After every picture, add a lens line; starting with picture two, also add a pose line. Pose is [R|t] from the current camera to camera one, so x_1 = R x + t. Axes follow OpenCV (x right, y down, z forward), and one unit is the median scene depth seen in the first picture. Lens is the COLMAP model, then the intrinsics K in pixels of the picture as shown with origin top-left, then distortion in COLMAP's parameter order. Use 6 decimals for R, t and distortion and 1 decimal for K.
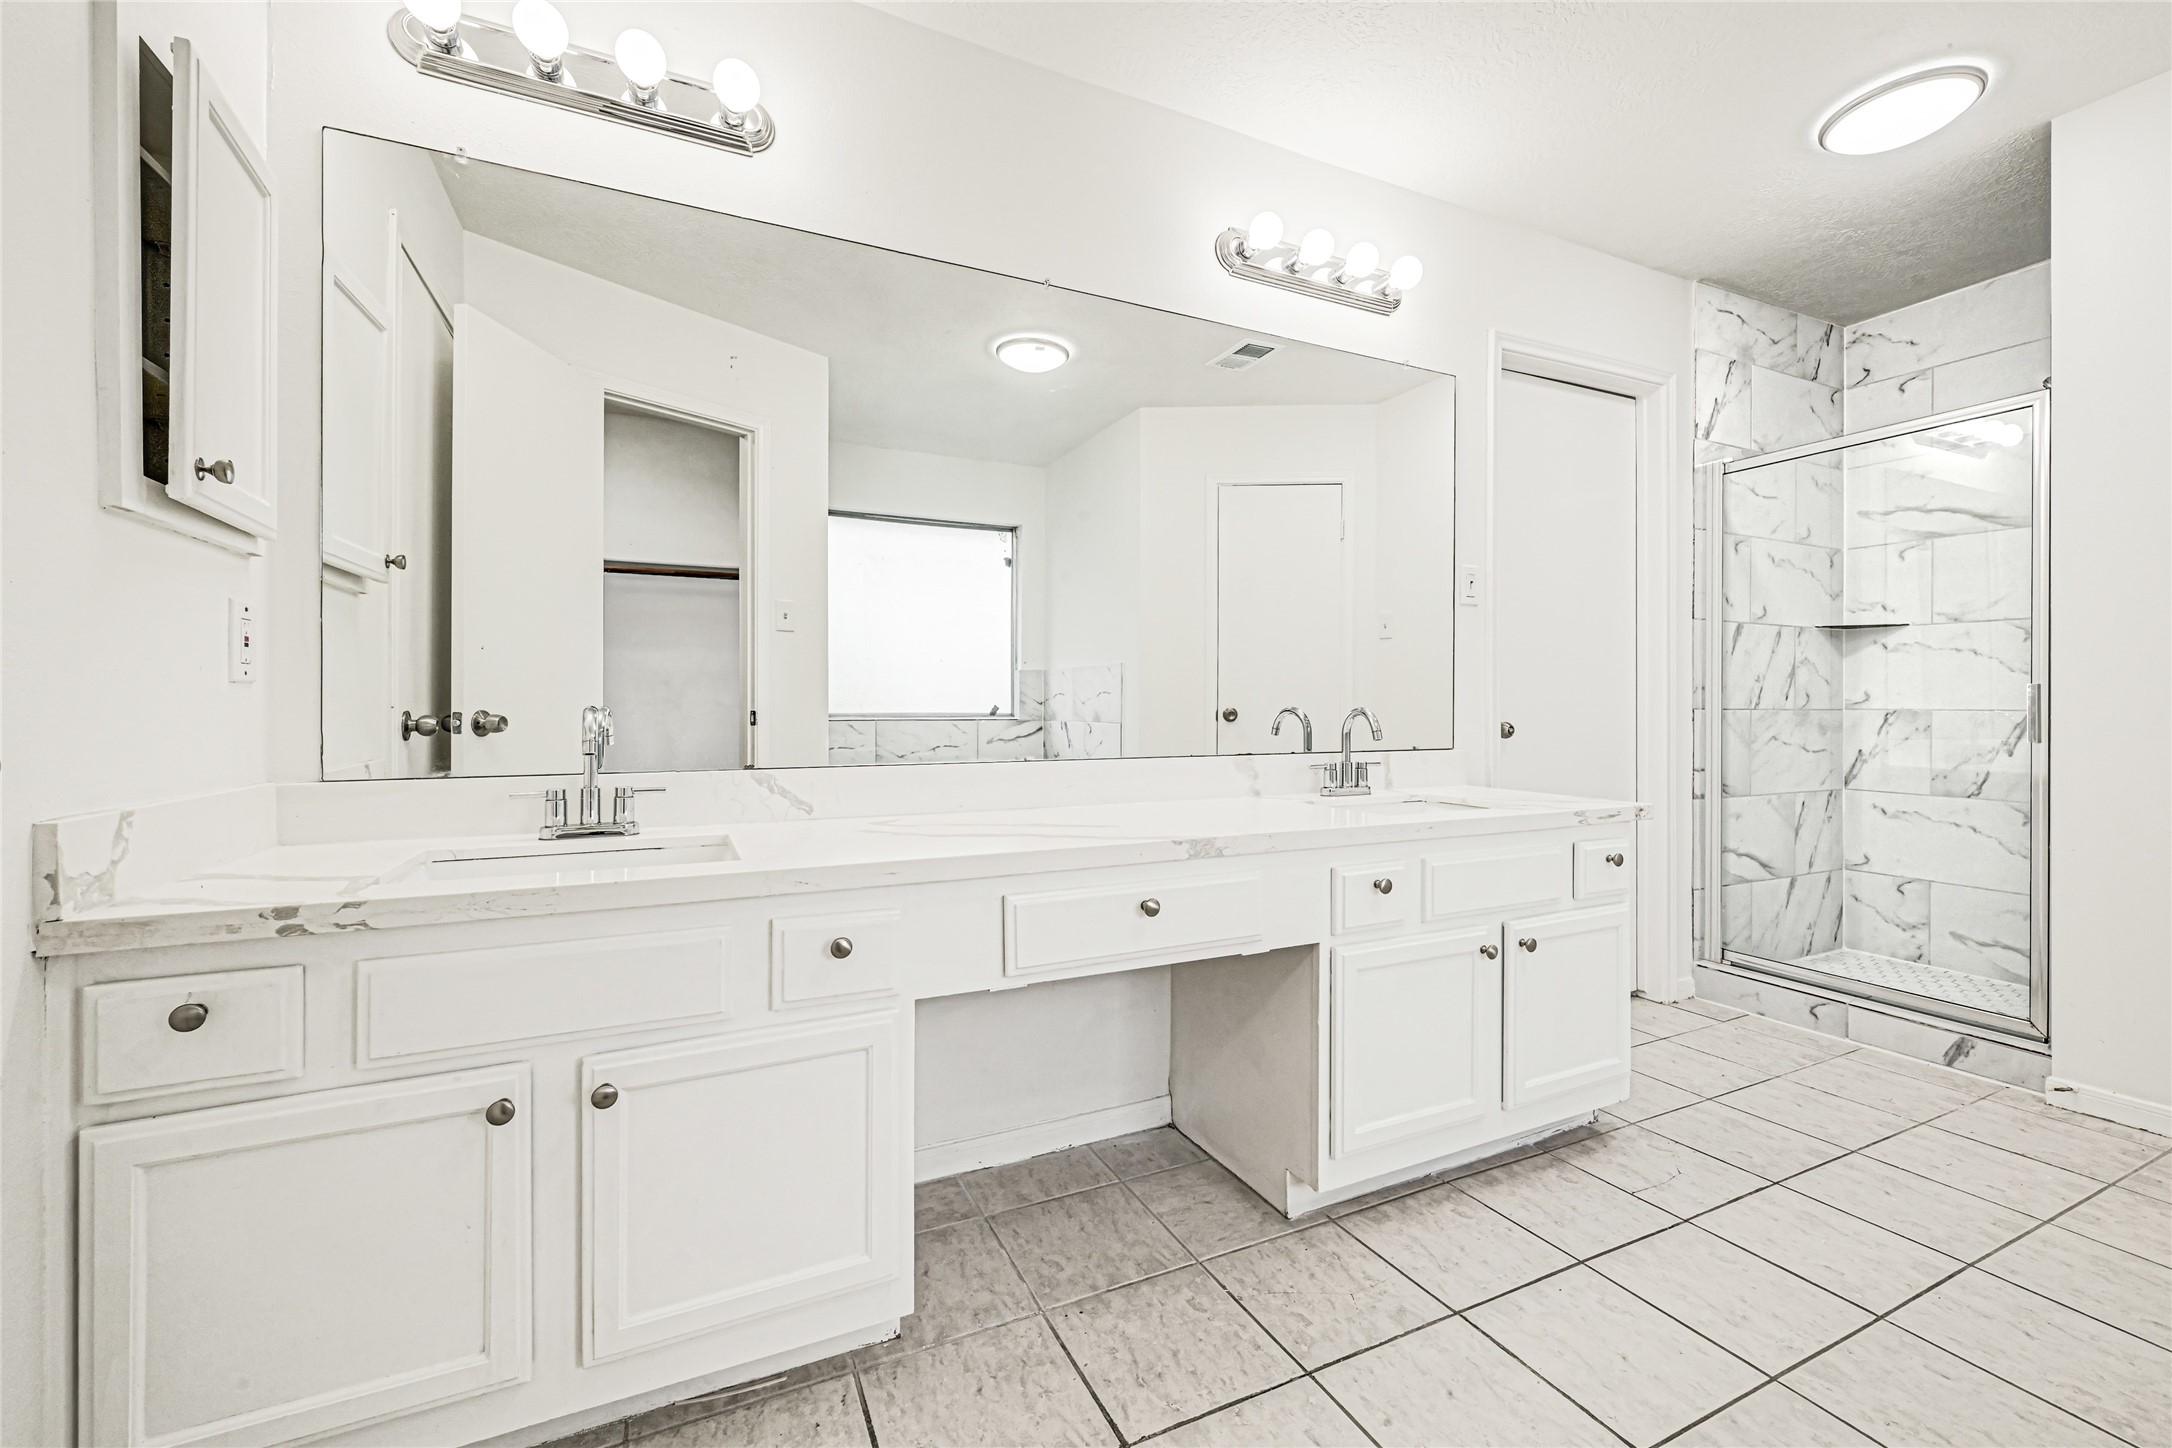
lens RADIAL K [[901.3, 0, 1091.3], [0, 901.3, 701.3], [0, 0, 1]] dist [-0.002476, -0.000120]
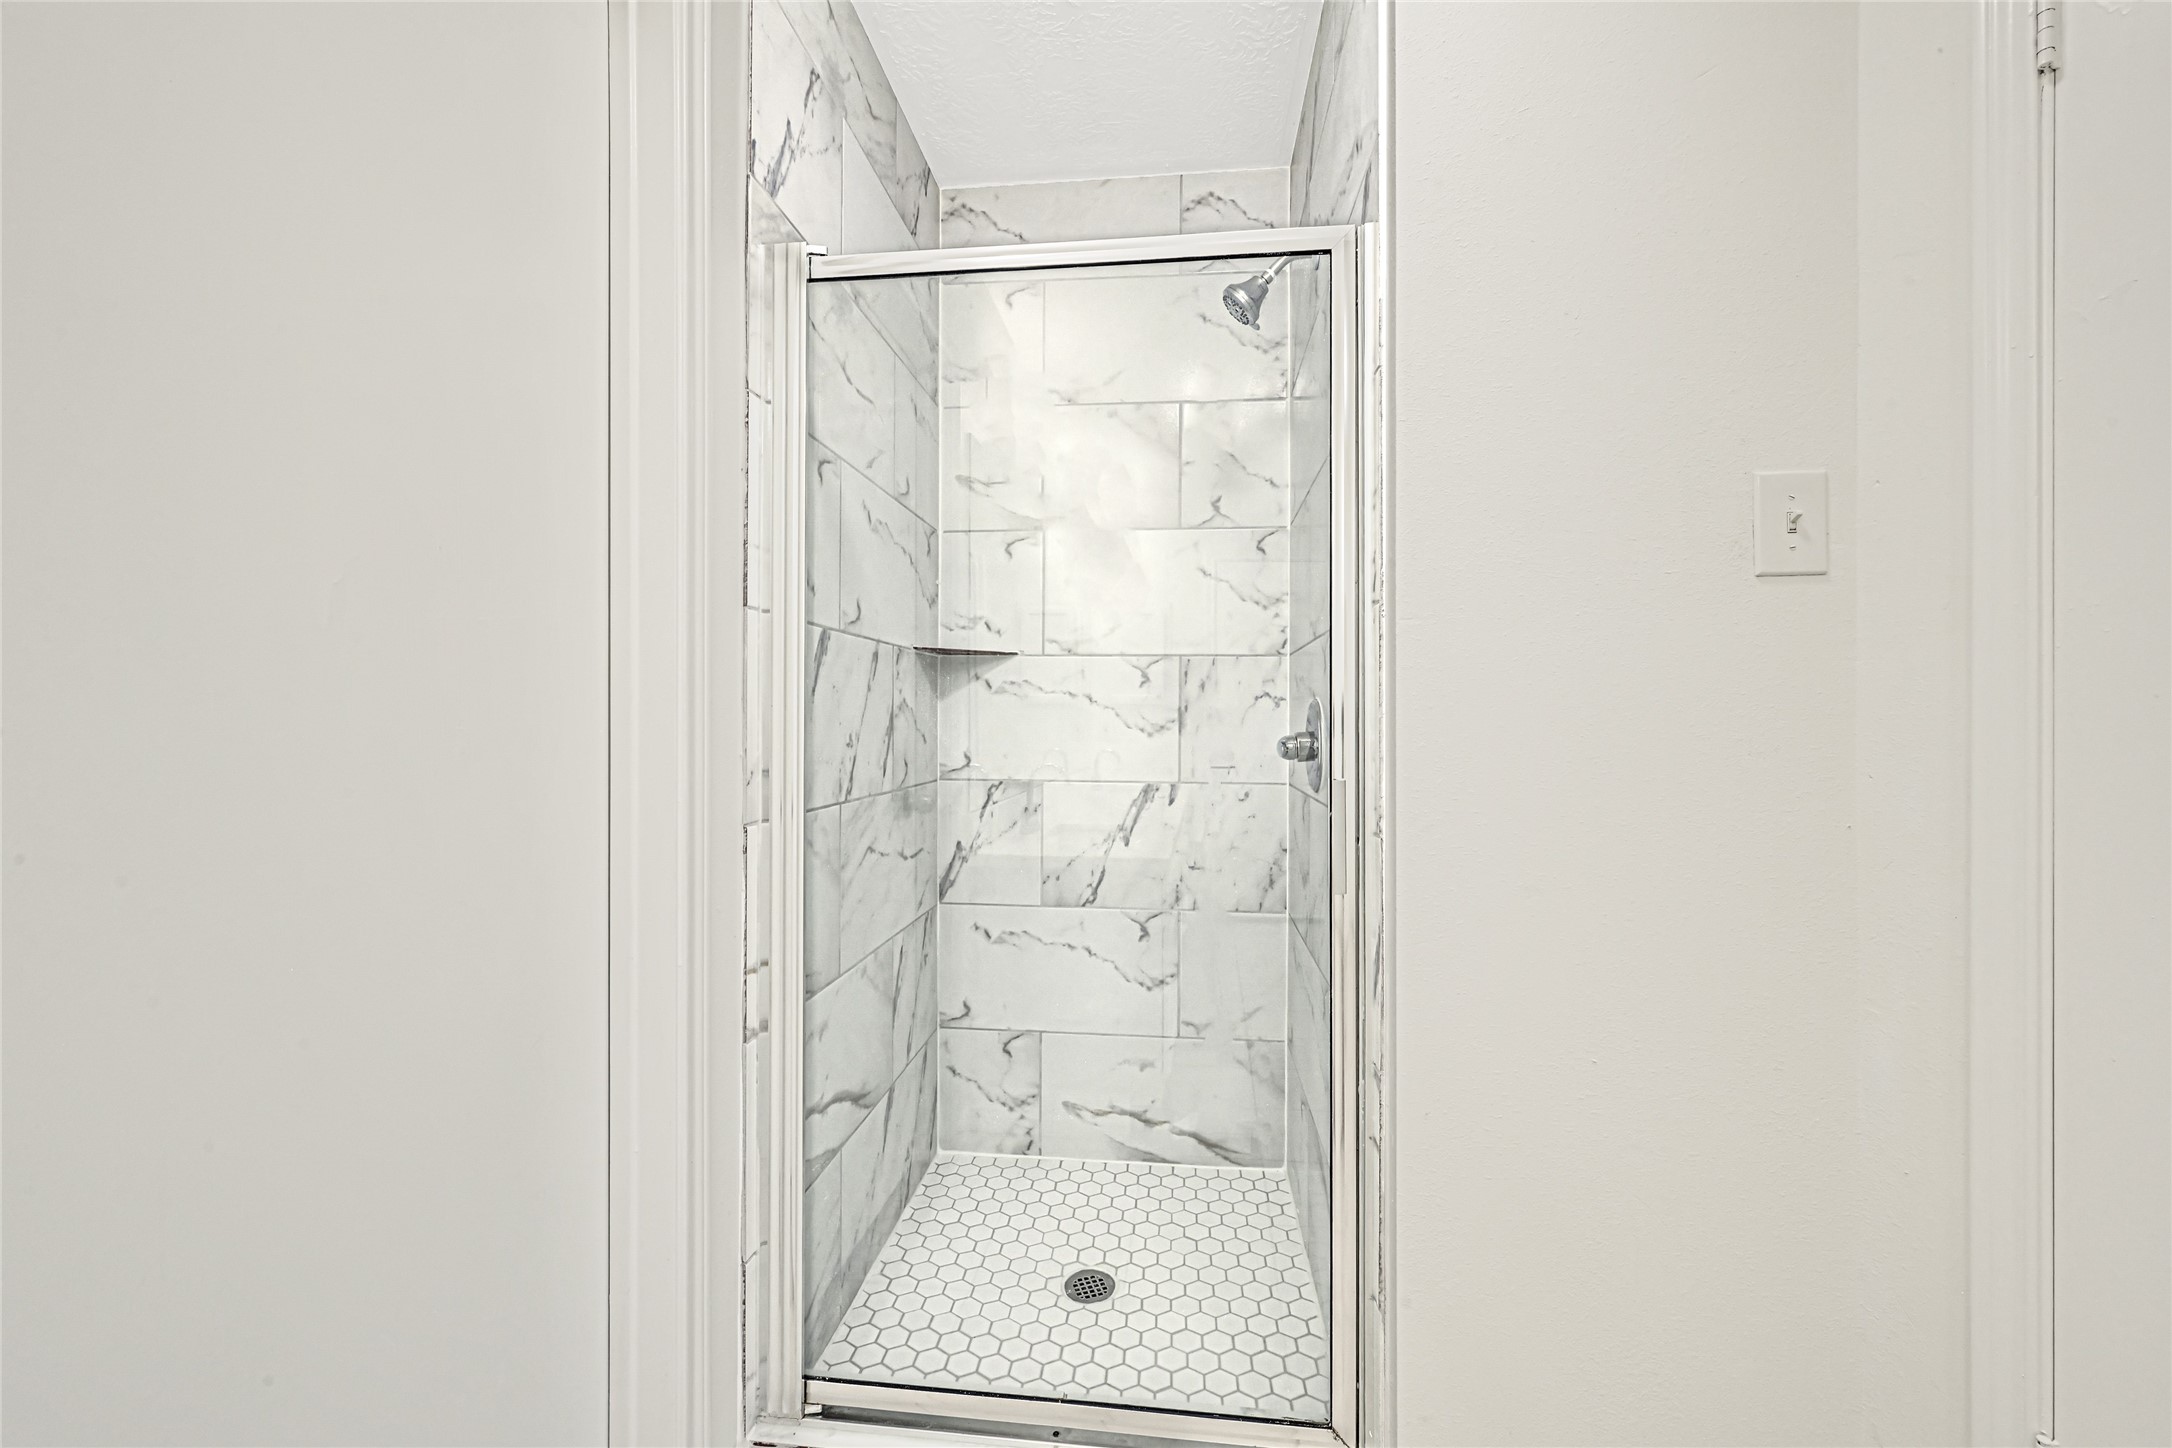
lens RADIAL K [[898.3, 0, 1095.1], [0, 898.3, 728.4], [0, 0, 1]] dist [0.001078, 0.000521]
pose [[0.537269, -0.005718, 0.843392, 0.374007], [-0.006521, 0.999919, 0.010933, -0.037513], [-0.843386, -0.011374, 0.537188, 0.590961]]
